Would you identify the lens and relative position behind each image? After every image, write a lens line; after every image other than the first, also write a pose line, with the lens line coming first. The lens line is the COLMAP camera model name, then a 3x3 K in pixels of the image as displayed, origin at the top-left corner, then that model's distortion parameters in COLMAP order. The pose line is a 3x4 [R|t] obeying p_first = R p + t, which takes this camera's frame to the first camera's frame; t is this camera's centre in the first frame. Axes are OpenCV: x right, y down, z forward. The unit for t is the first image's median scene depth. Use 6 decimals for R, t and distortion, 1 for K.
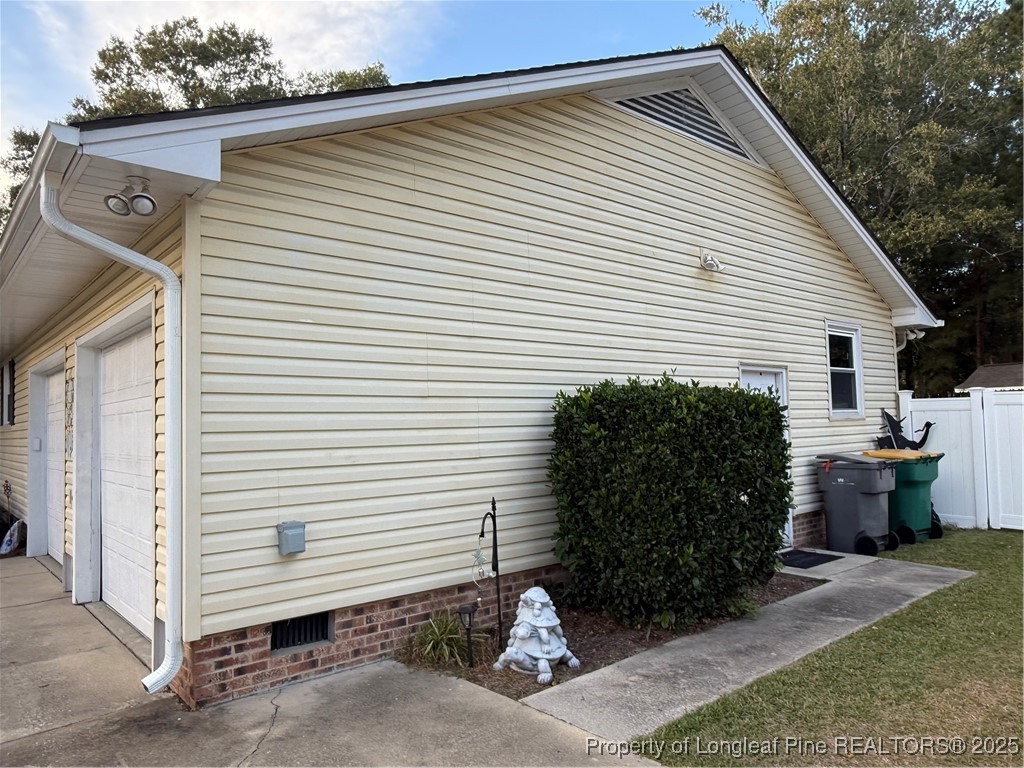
lens RADIAL K [[675.0, 0, 512.0], [0, 675.0, 384.0], [0, 0, 1]] dist [-0.047831, 0.000493]
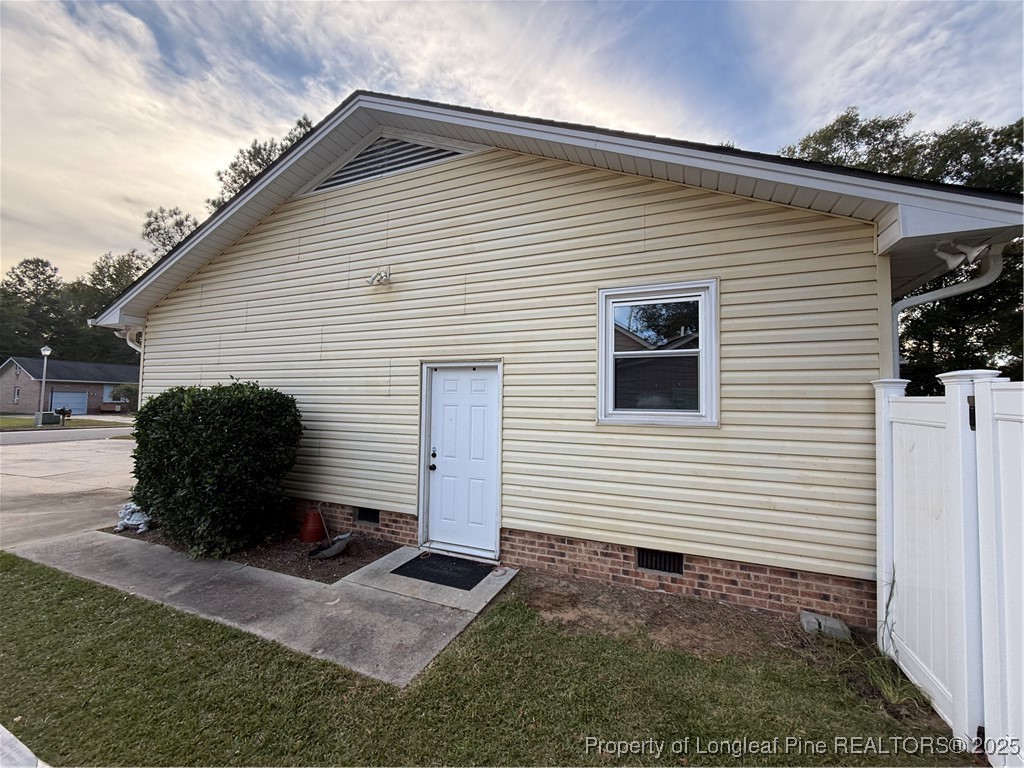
lens RADIAL K [[414.5, 0, 512.0], [0, 414.5, 384.0], [0, 0, 1]] dist [0.014768, 0.000253]
pose [[0.463066, -0.029324, -0.885839, 0.986521], [0.009498, 0.999559, -0.028123, 0.025031], [0.886273, 0.004610, 0.463140, 0.829412]]
